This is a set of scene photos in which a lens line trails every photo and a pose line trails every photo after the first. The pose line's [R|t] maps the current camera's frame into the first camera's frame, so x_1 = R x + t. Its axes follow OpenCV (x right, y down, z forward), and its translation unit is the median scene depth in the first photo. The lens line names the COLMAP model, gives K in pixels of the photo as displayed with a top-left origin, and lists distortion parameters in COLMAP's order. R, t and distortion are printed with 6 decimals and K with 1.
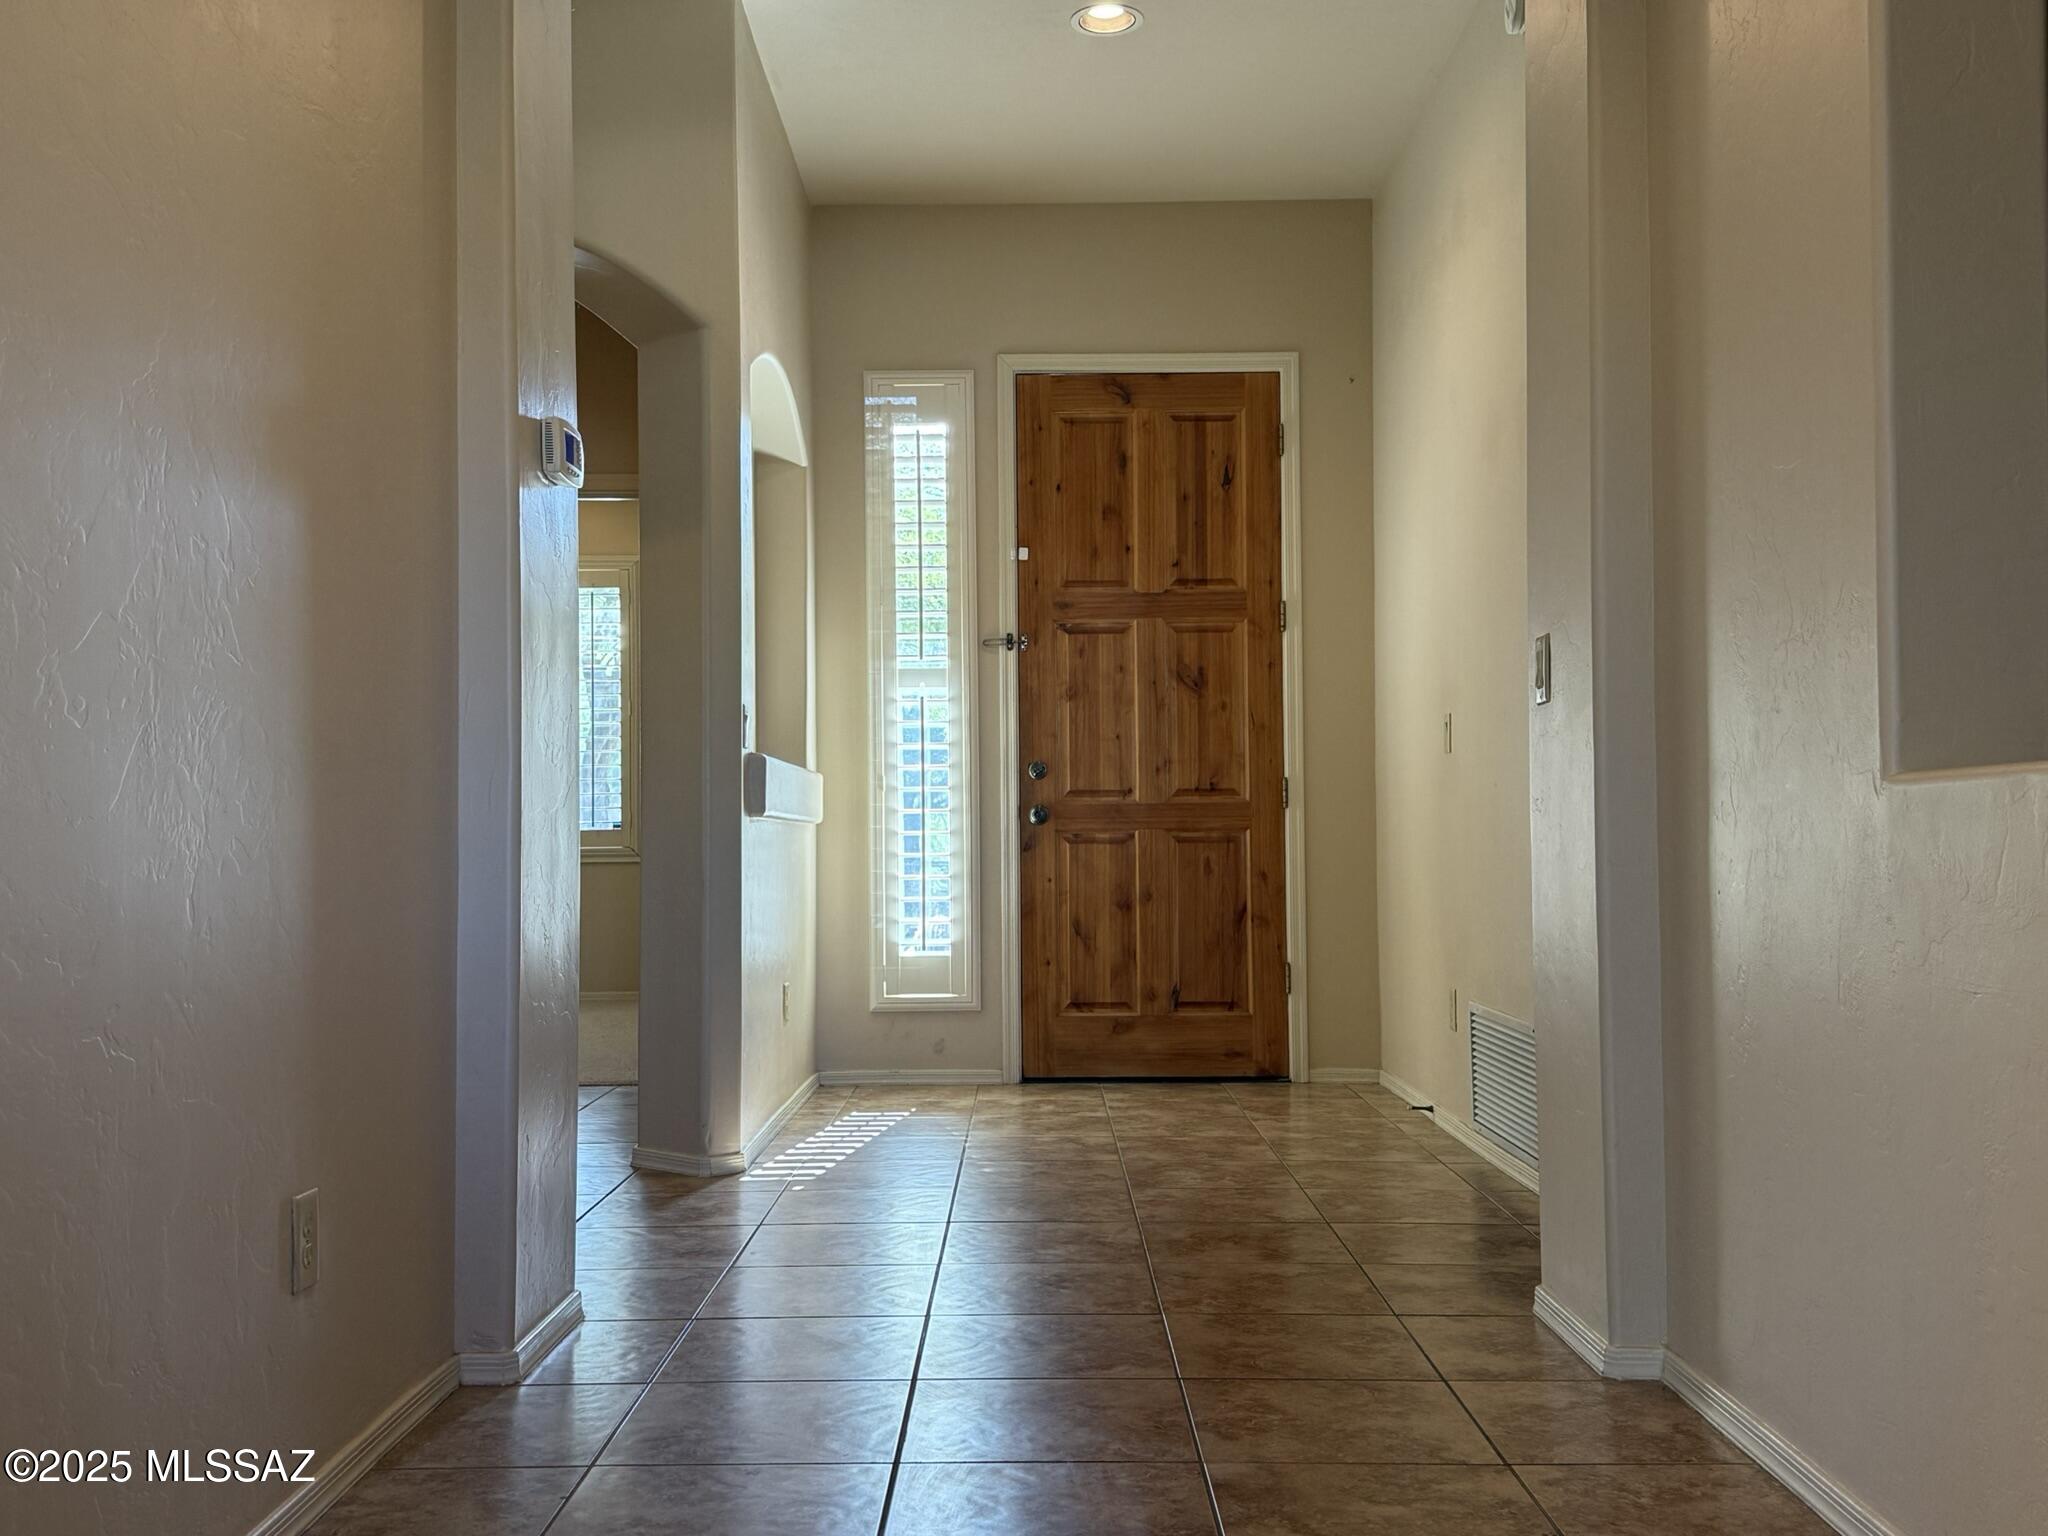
lens RADIAL K [[2152.8, 0, 1011.7], [0, 2152.8, 759.0], [0, 0, 1]] dist [0.164130, 0.000000]
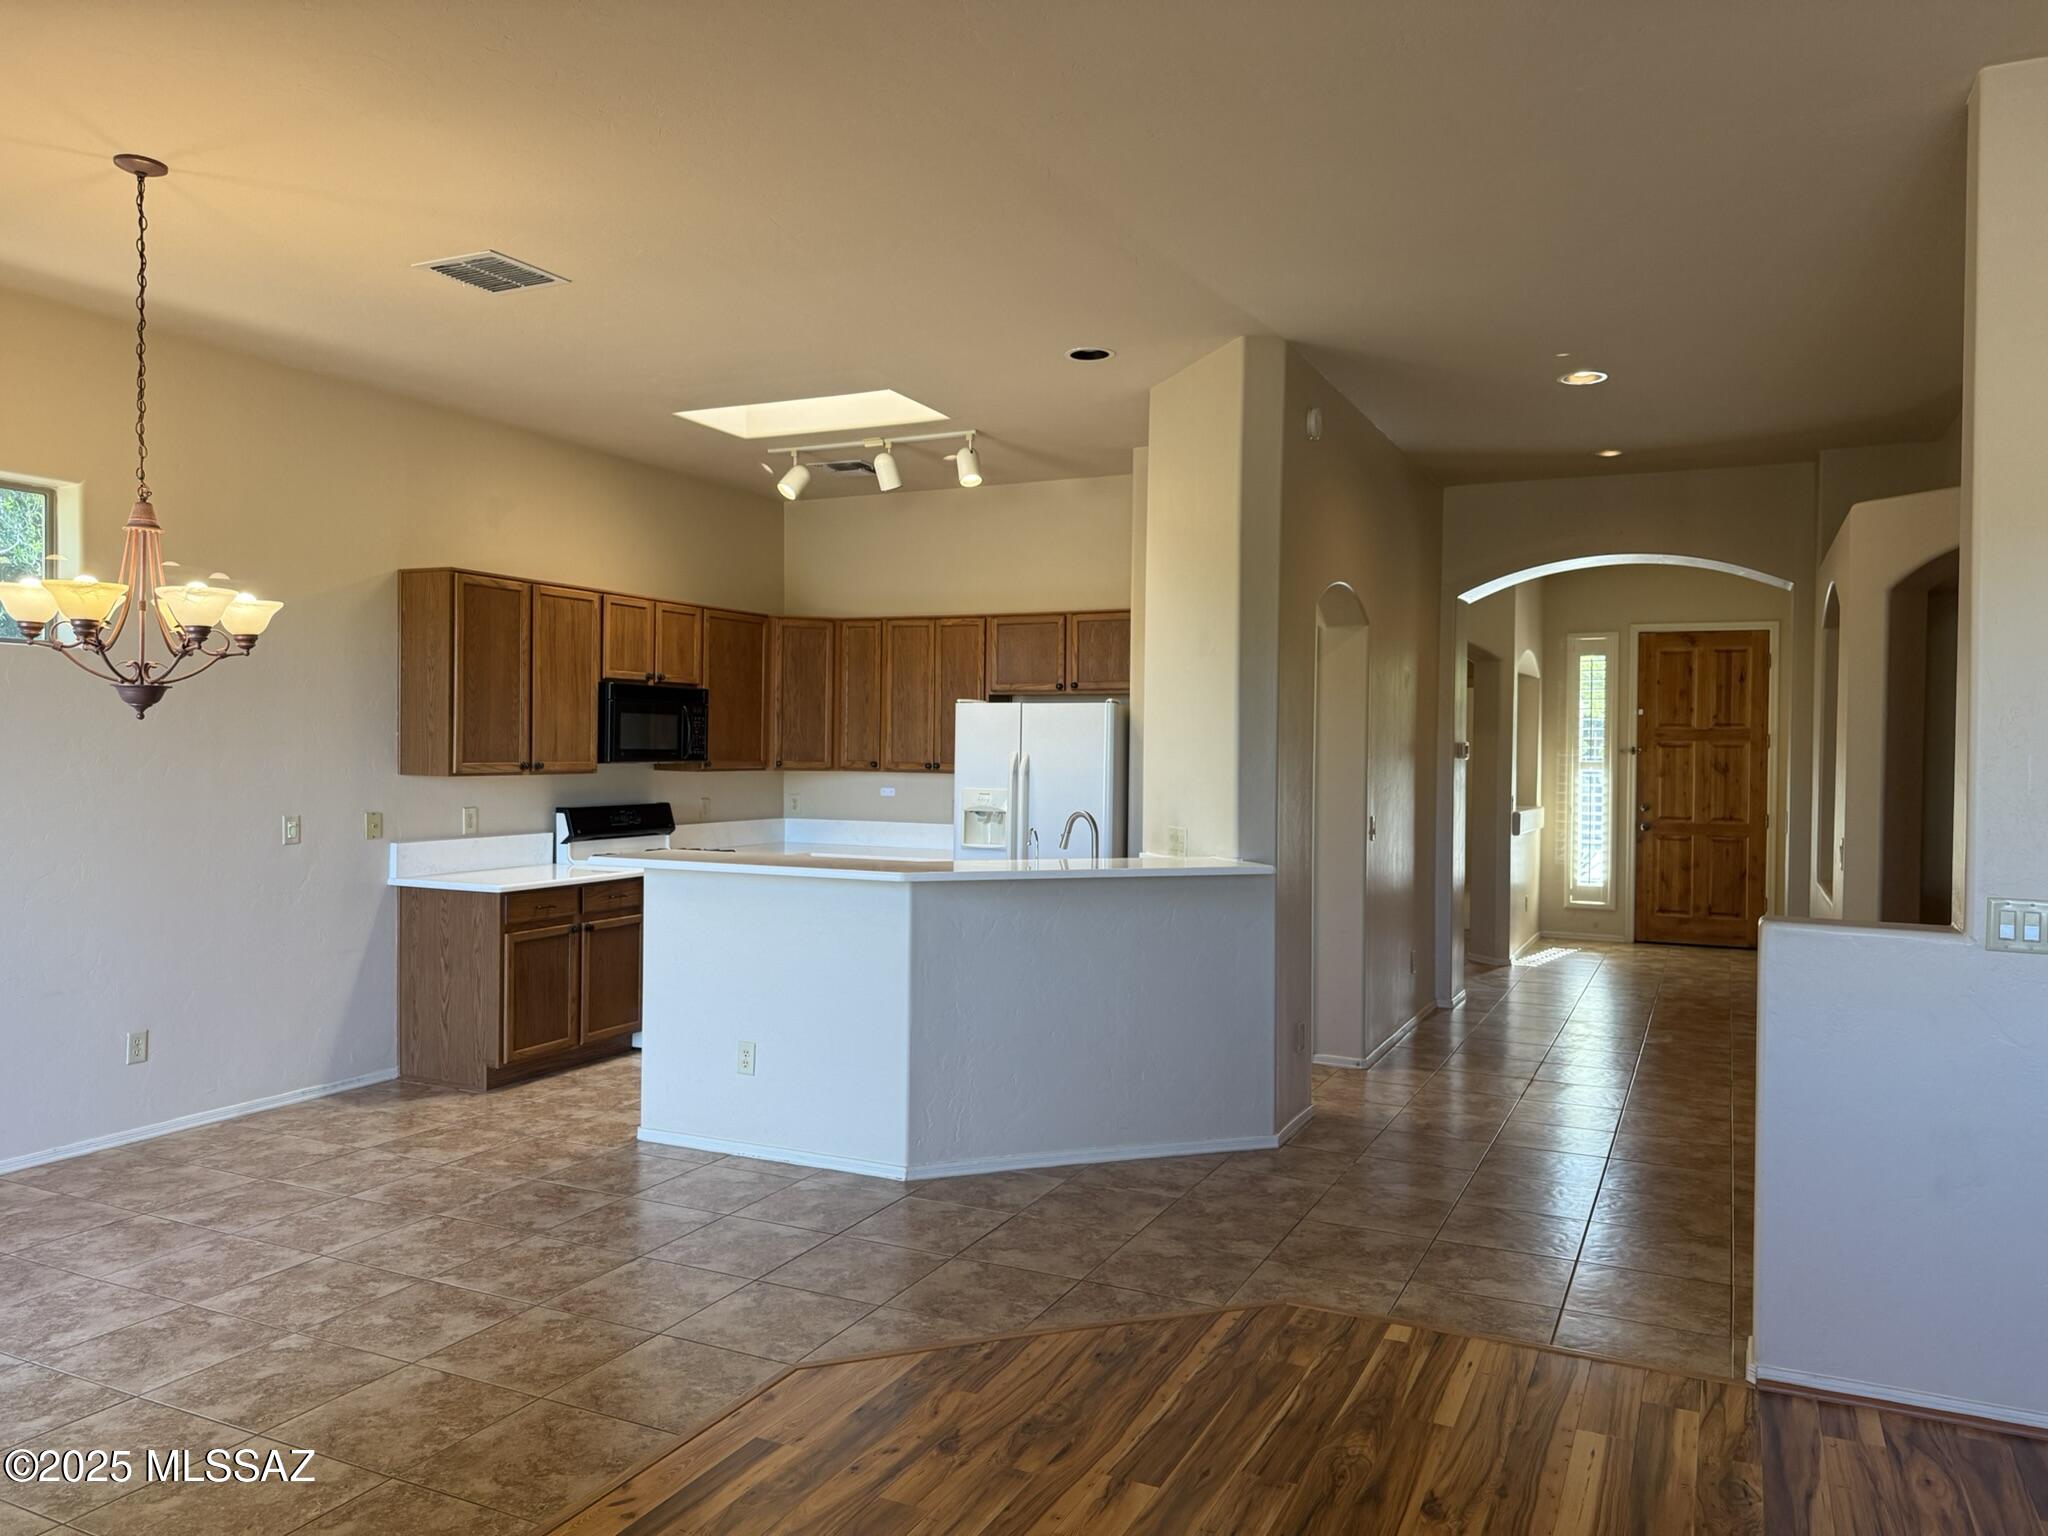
lens RADIAL K [[1445.1, 0, 1046.0], [0, 1445.1, 764.2], [0, 0, 1]] dist [0.053861, -0.059083]
pose [[0.911474, 0.022652, -0.410734, 0.065794], [-0.005793, 0.999091, 0.042244, -0.101349], [0.411317, -0.036125, 0.910776, -0.660602]]
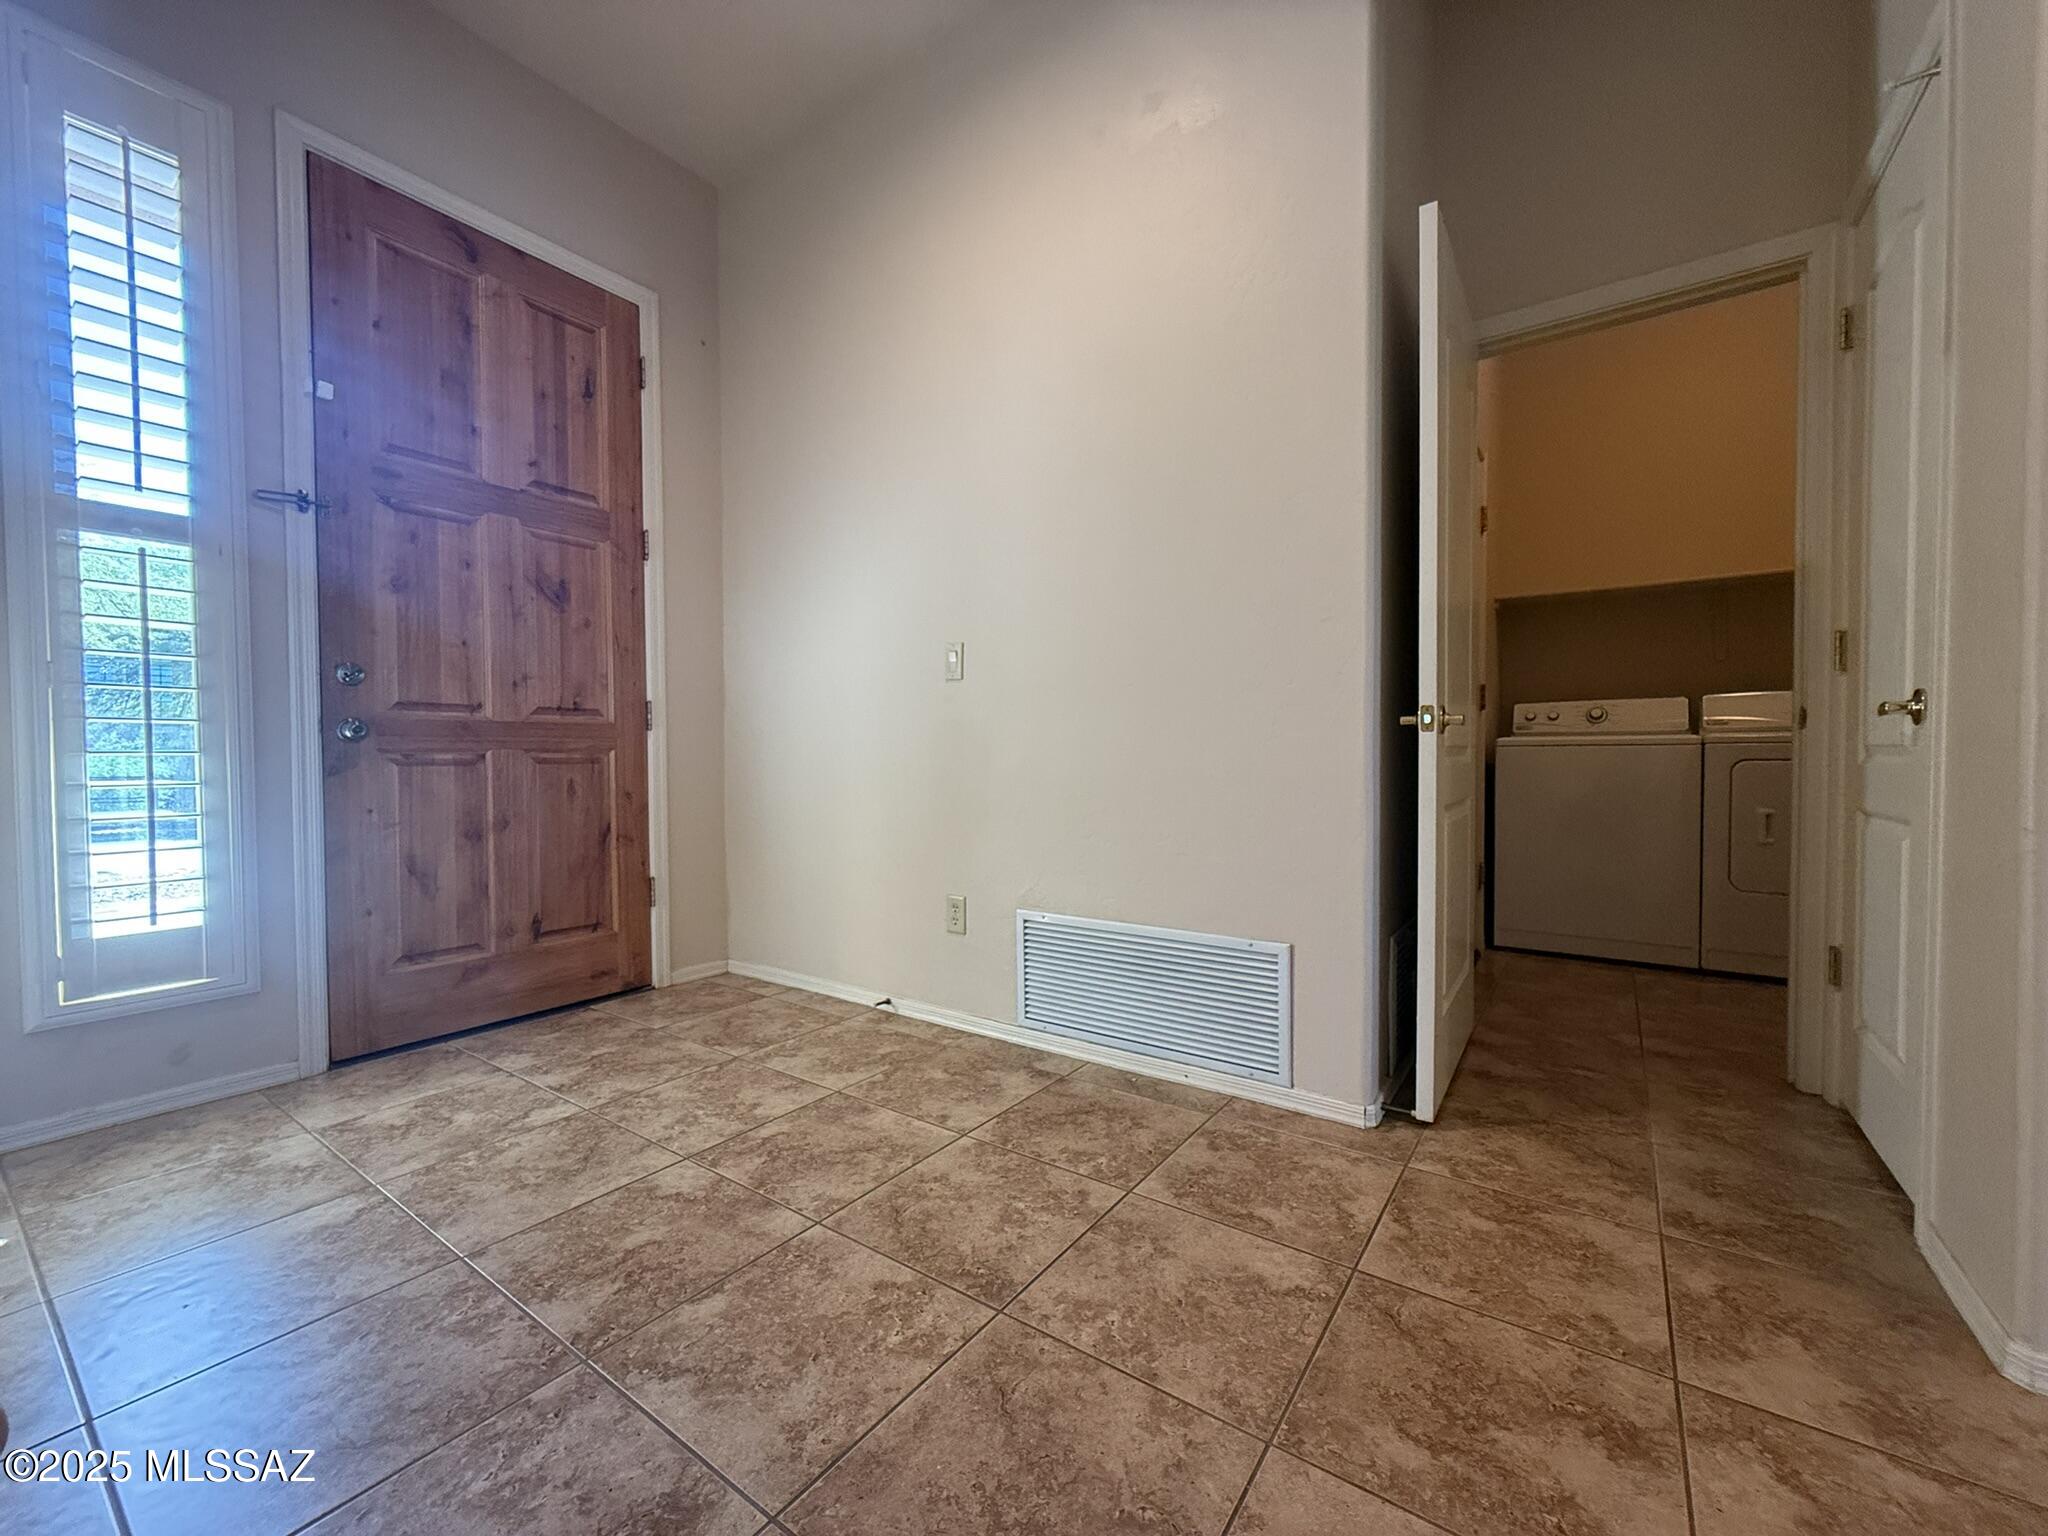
lens RADIAL K [[816.3, 0, 1024.5], [0, 816.3, 771.7], [0, 0, 1]] dist [0.001488, 0.000136]
pose [[0.569948, -0.013514, 0.821569, -0.094219], [-0.025090, 0.999112, 0.033841, 0.024797], [-0.821297, -0.039901, 0.569103, 0.623672]]
